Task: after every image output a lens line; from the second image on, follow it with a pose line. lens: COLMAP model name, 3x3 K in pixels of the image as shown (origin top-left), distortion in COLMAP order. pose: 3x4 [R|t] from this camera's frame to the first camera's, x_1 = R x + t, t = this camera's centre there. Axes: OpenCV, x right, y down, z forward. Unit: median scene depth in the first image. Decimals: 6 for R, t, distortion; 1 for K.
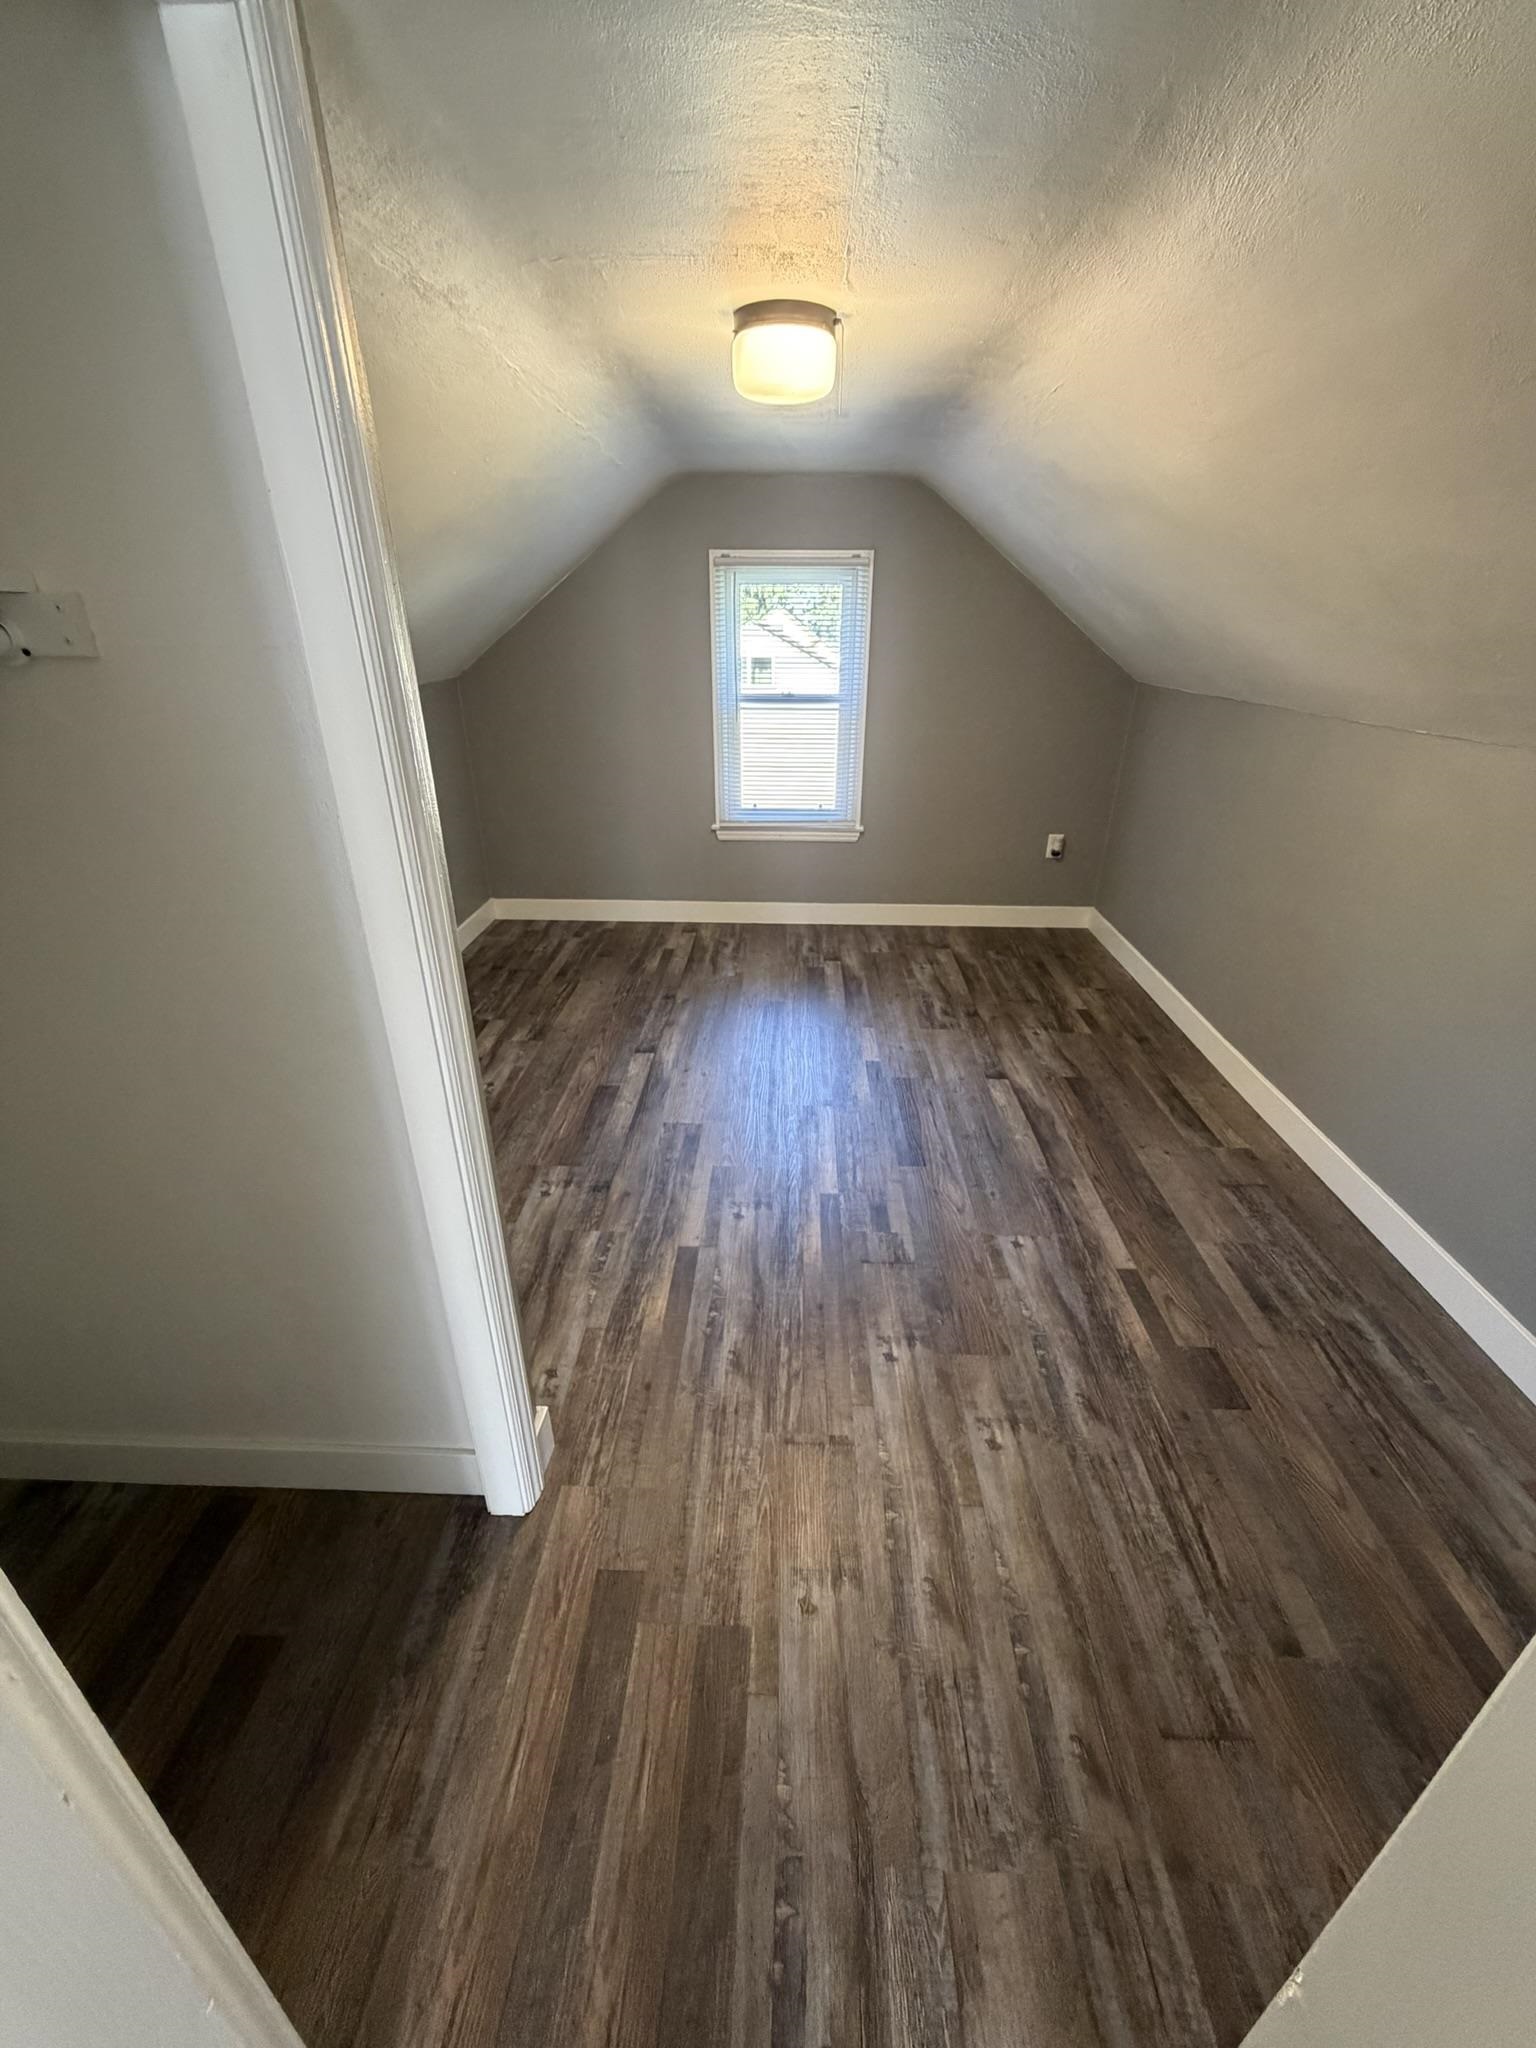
lens RADIAL K [[812.0, 0, 750.7], [0, 812.0, 1027.3], [0, 0, 1]] dist [0.000654, -0.000614]
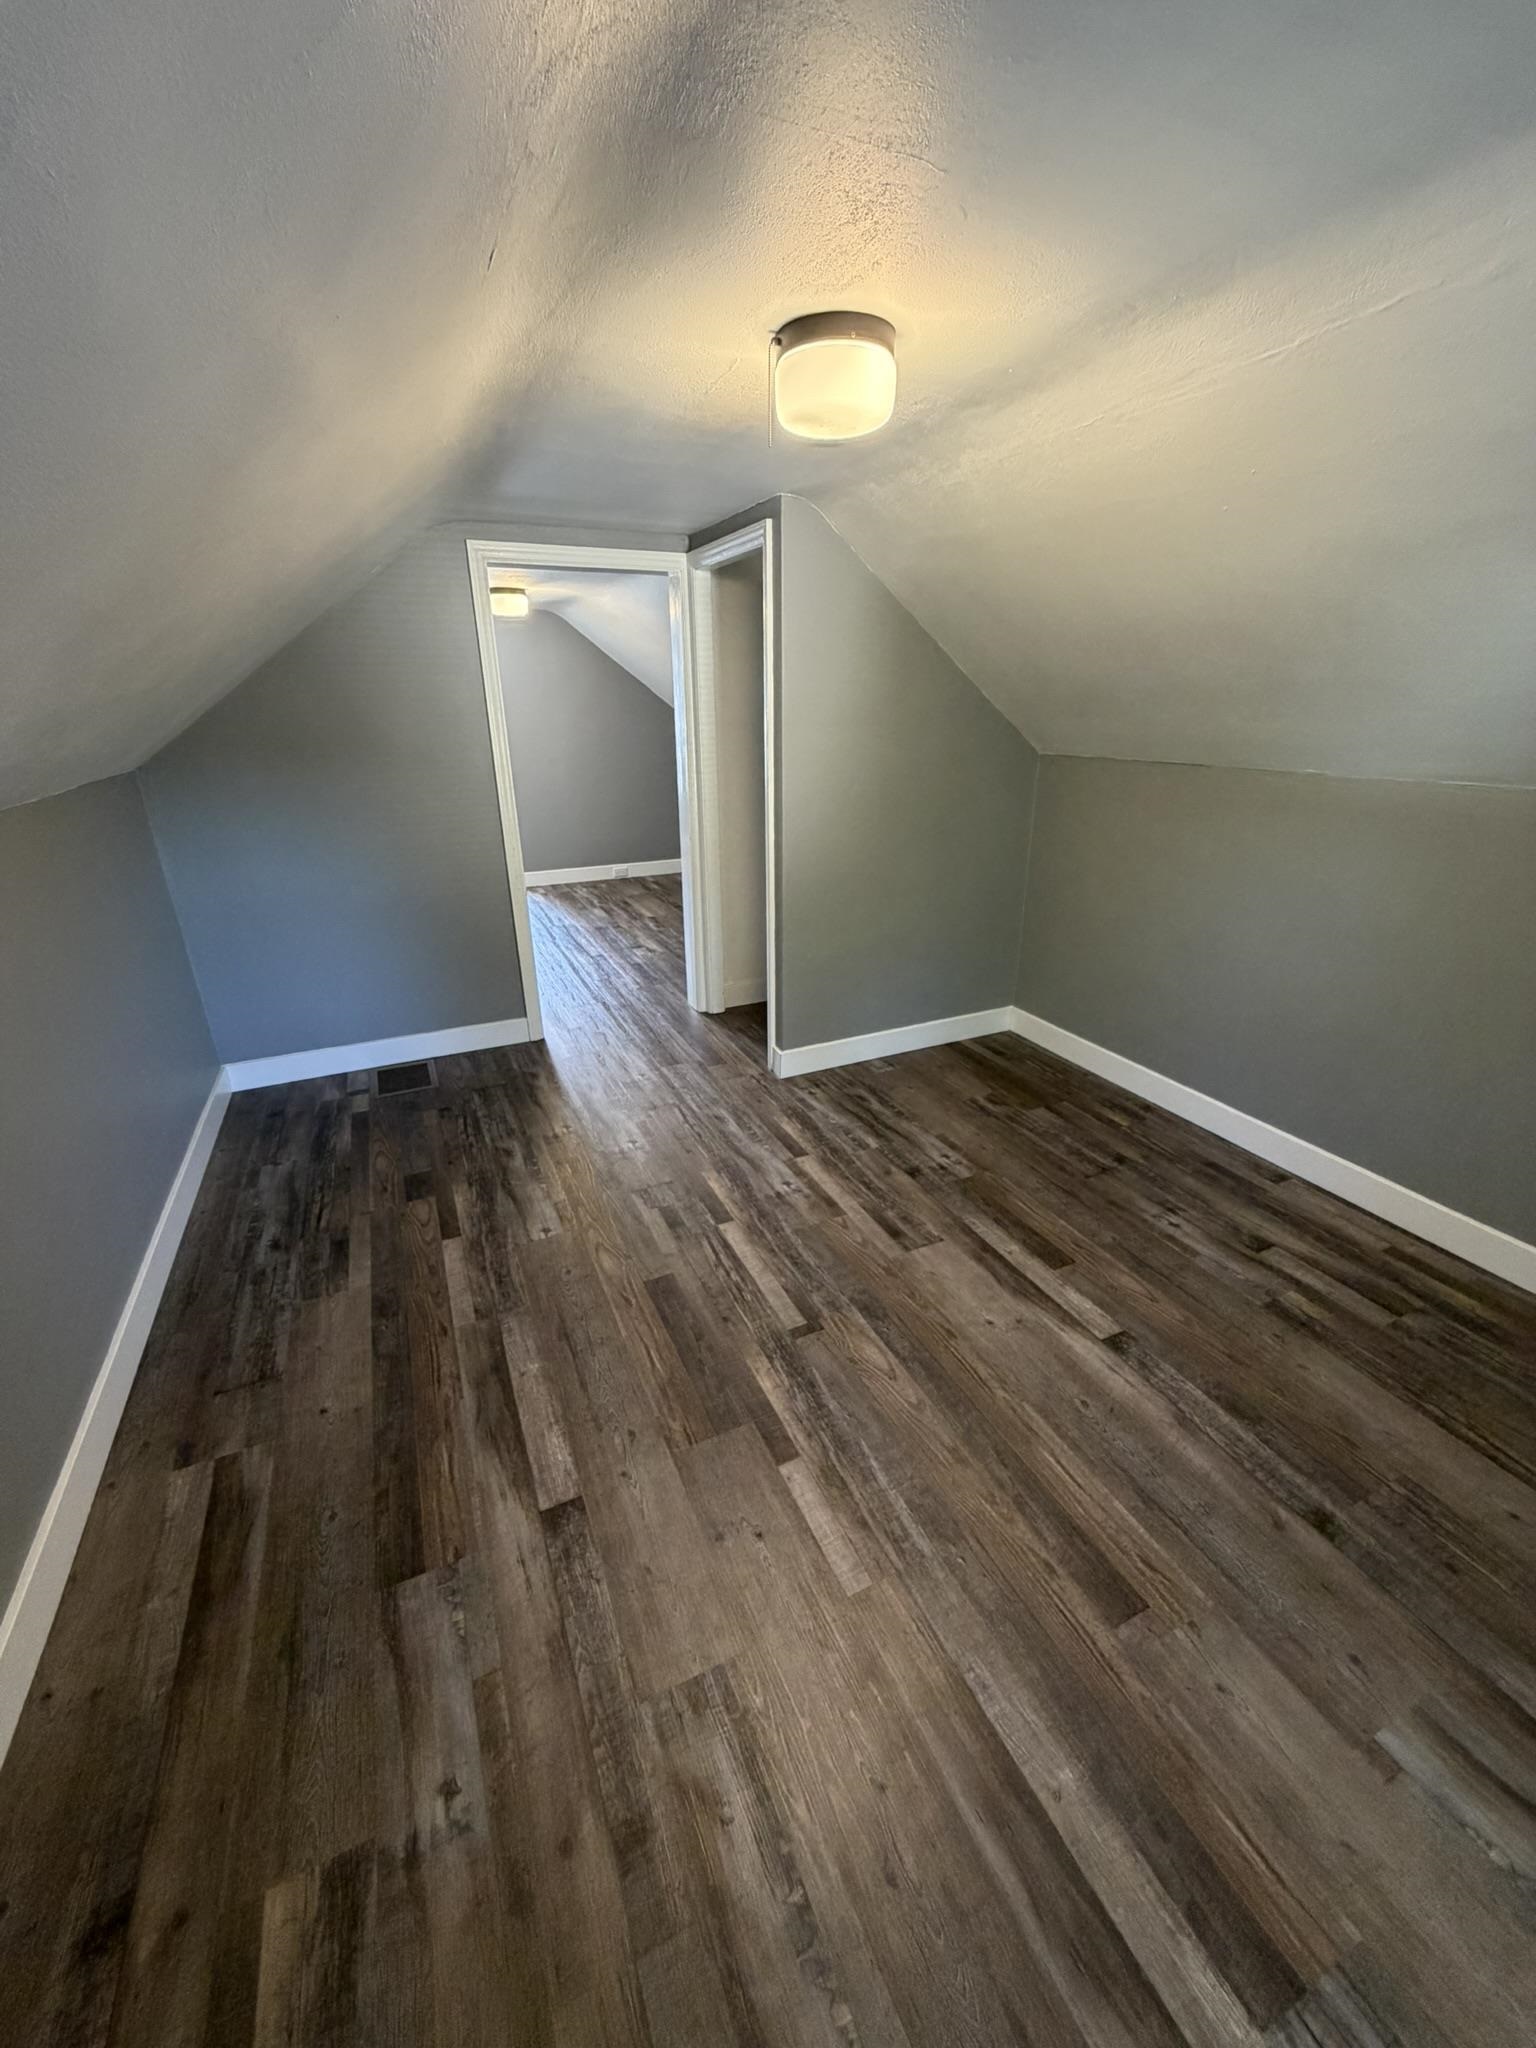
lens RADIAL K [[812.0, 0, 749.4], [0, 812.0, 1014.1], [0, 0, 1]] dist [0.000654, -0.000614]
pose [[-0.892372, 0.168335, -0.418732, 0.421137], [-0.194660, 0.693514, 0.693647, -0.642654], [0.407161, 0.700501, -0.586104, 1.324090]]
